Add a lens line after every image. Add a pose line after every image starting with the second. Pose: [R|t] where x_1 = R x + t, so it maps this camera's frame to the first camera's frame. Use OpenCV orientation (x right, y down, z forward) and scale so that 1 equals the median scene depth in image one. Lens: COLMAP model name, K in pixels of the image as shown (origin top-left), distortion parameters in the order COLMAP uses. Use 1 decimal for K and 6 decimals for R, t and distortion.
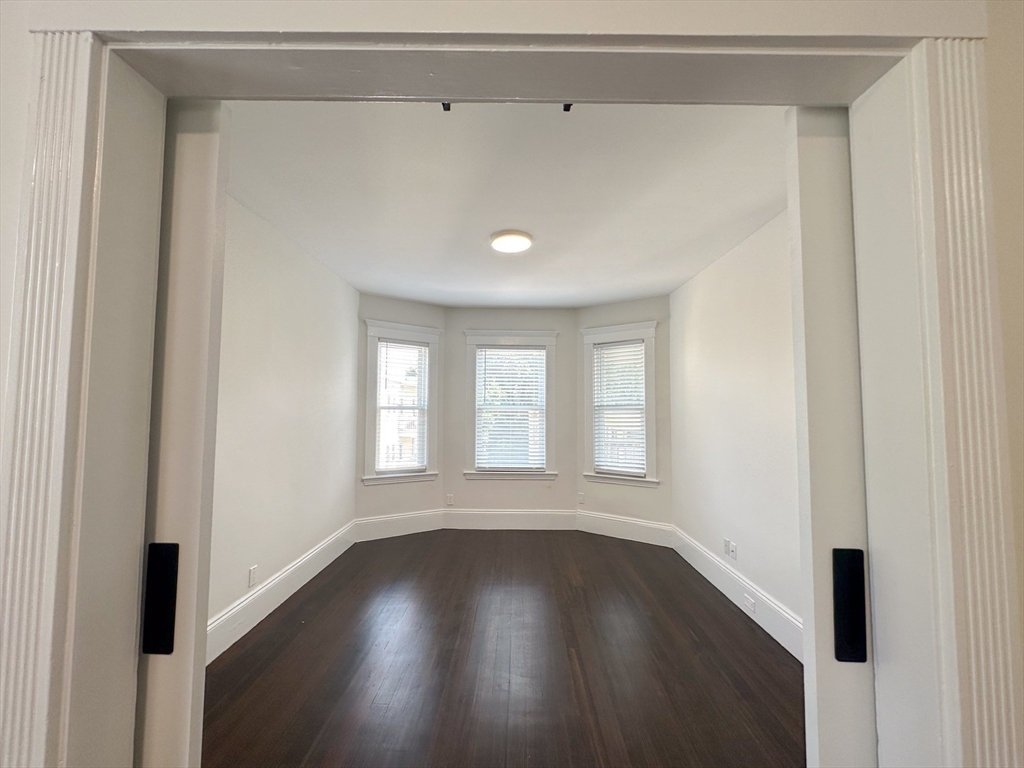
lens RADIAL K [[413.1, 0, 509.3], [0, 413.1, 384.3], [0, 0, 1]] dist [0.000953, 0.000384]
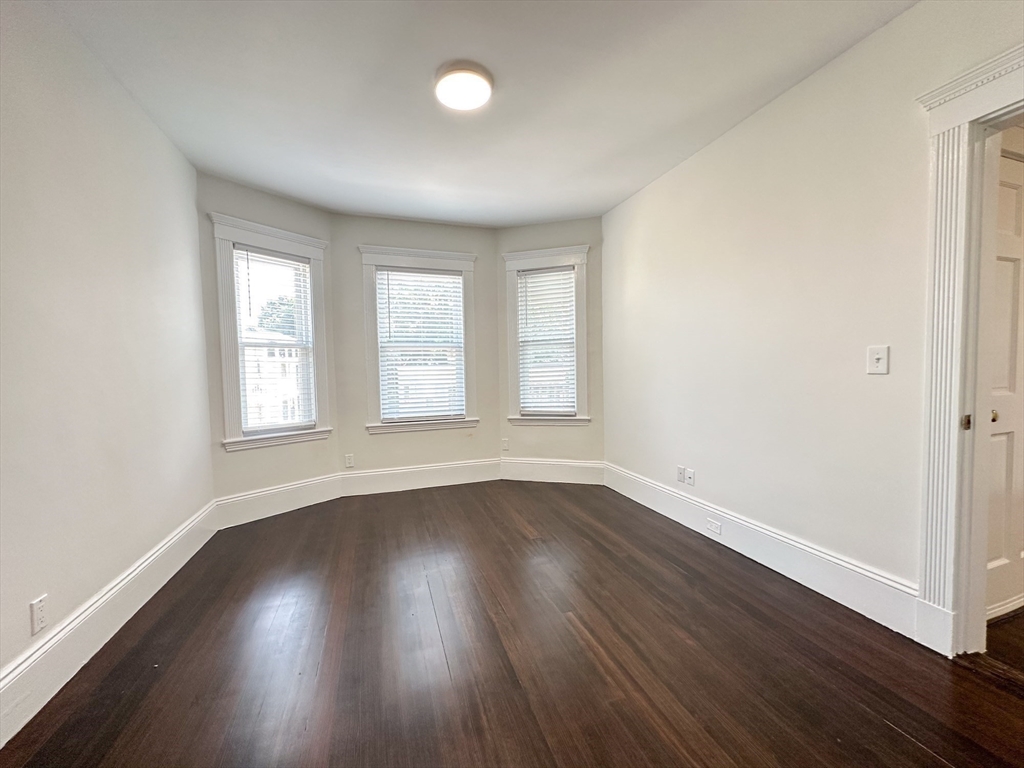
lens RADIAL K [[416.6, 0, 517.5], [0, 416.6, 381.2], [0, 0, 1]] dist [0.001701, 0.000556]
pose [[0.943036, -0.037989, 0.330514, -0.100710], [0.006903, 0.995479, 0.094726, 0.053485], [-0.332618, -0.087049, 0.939035, 0.151995]]
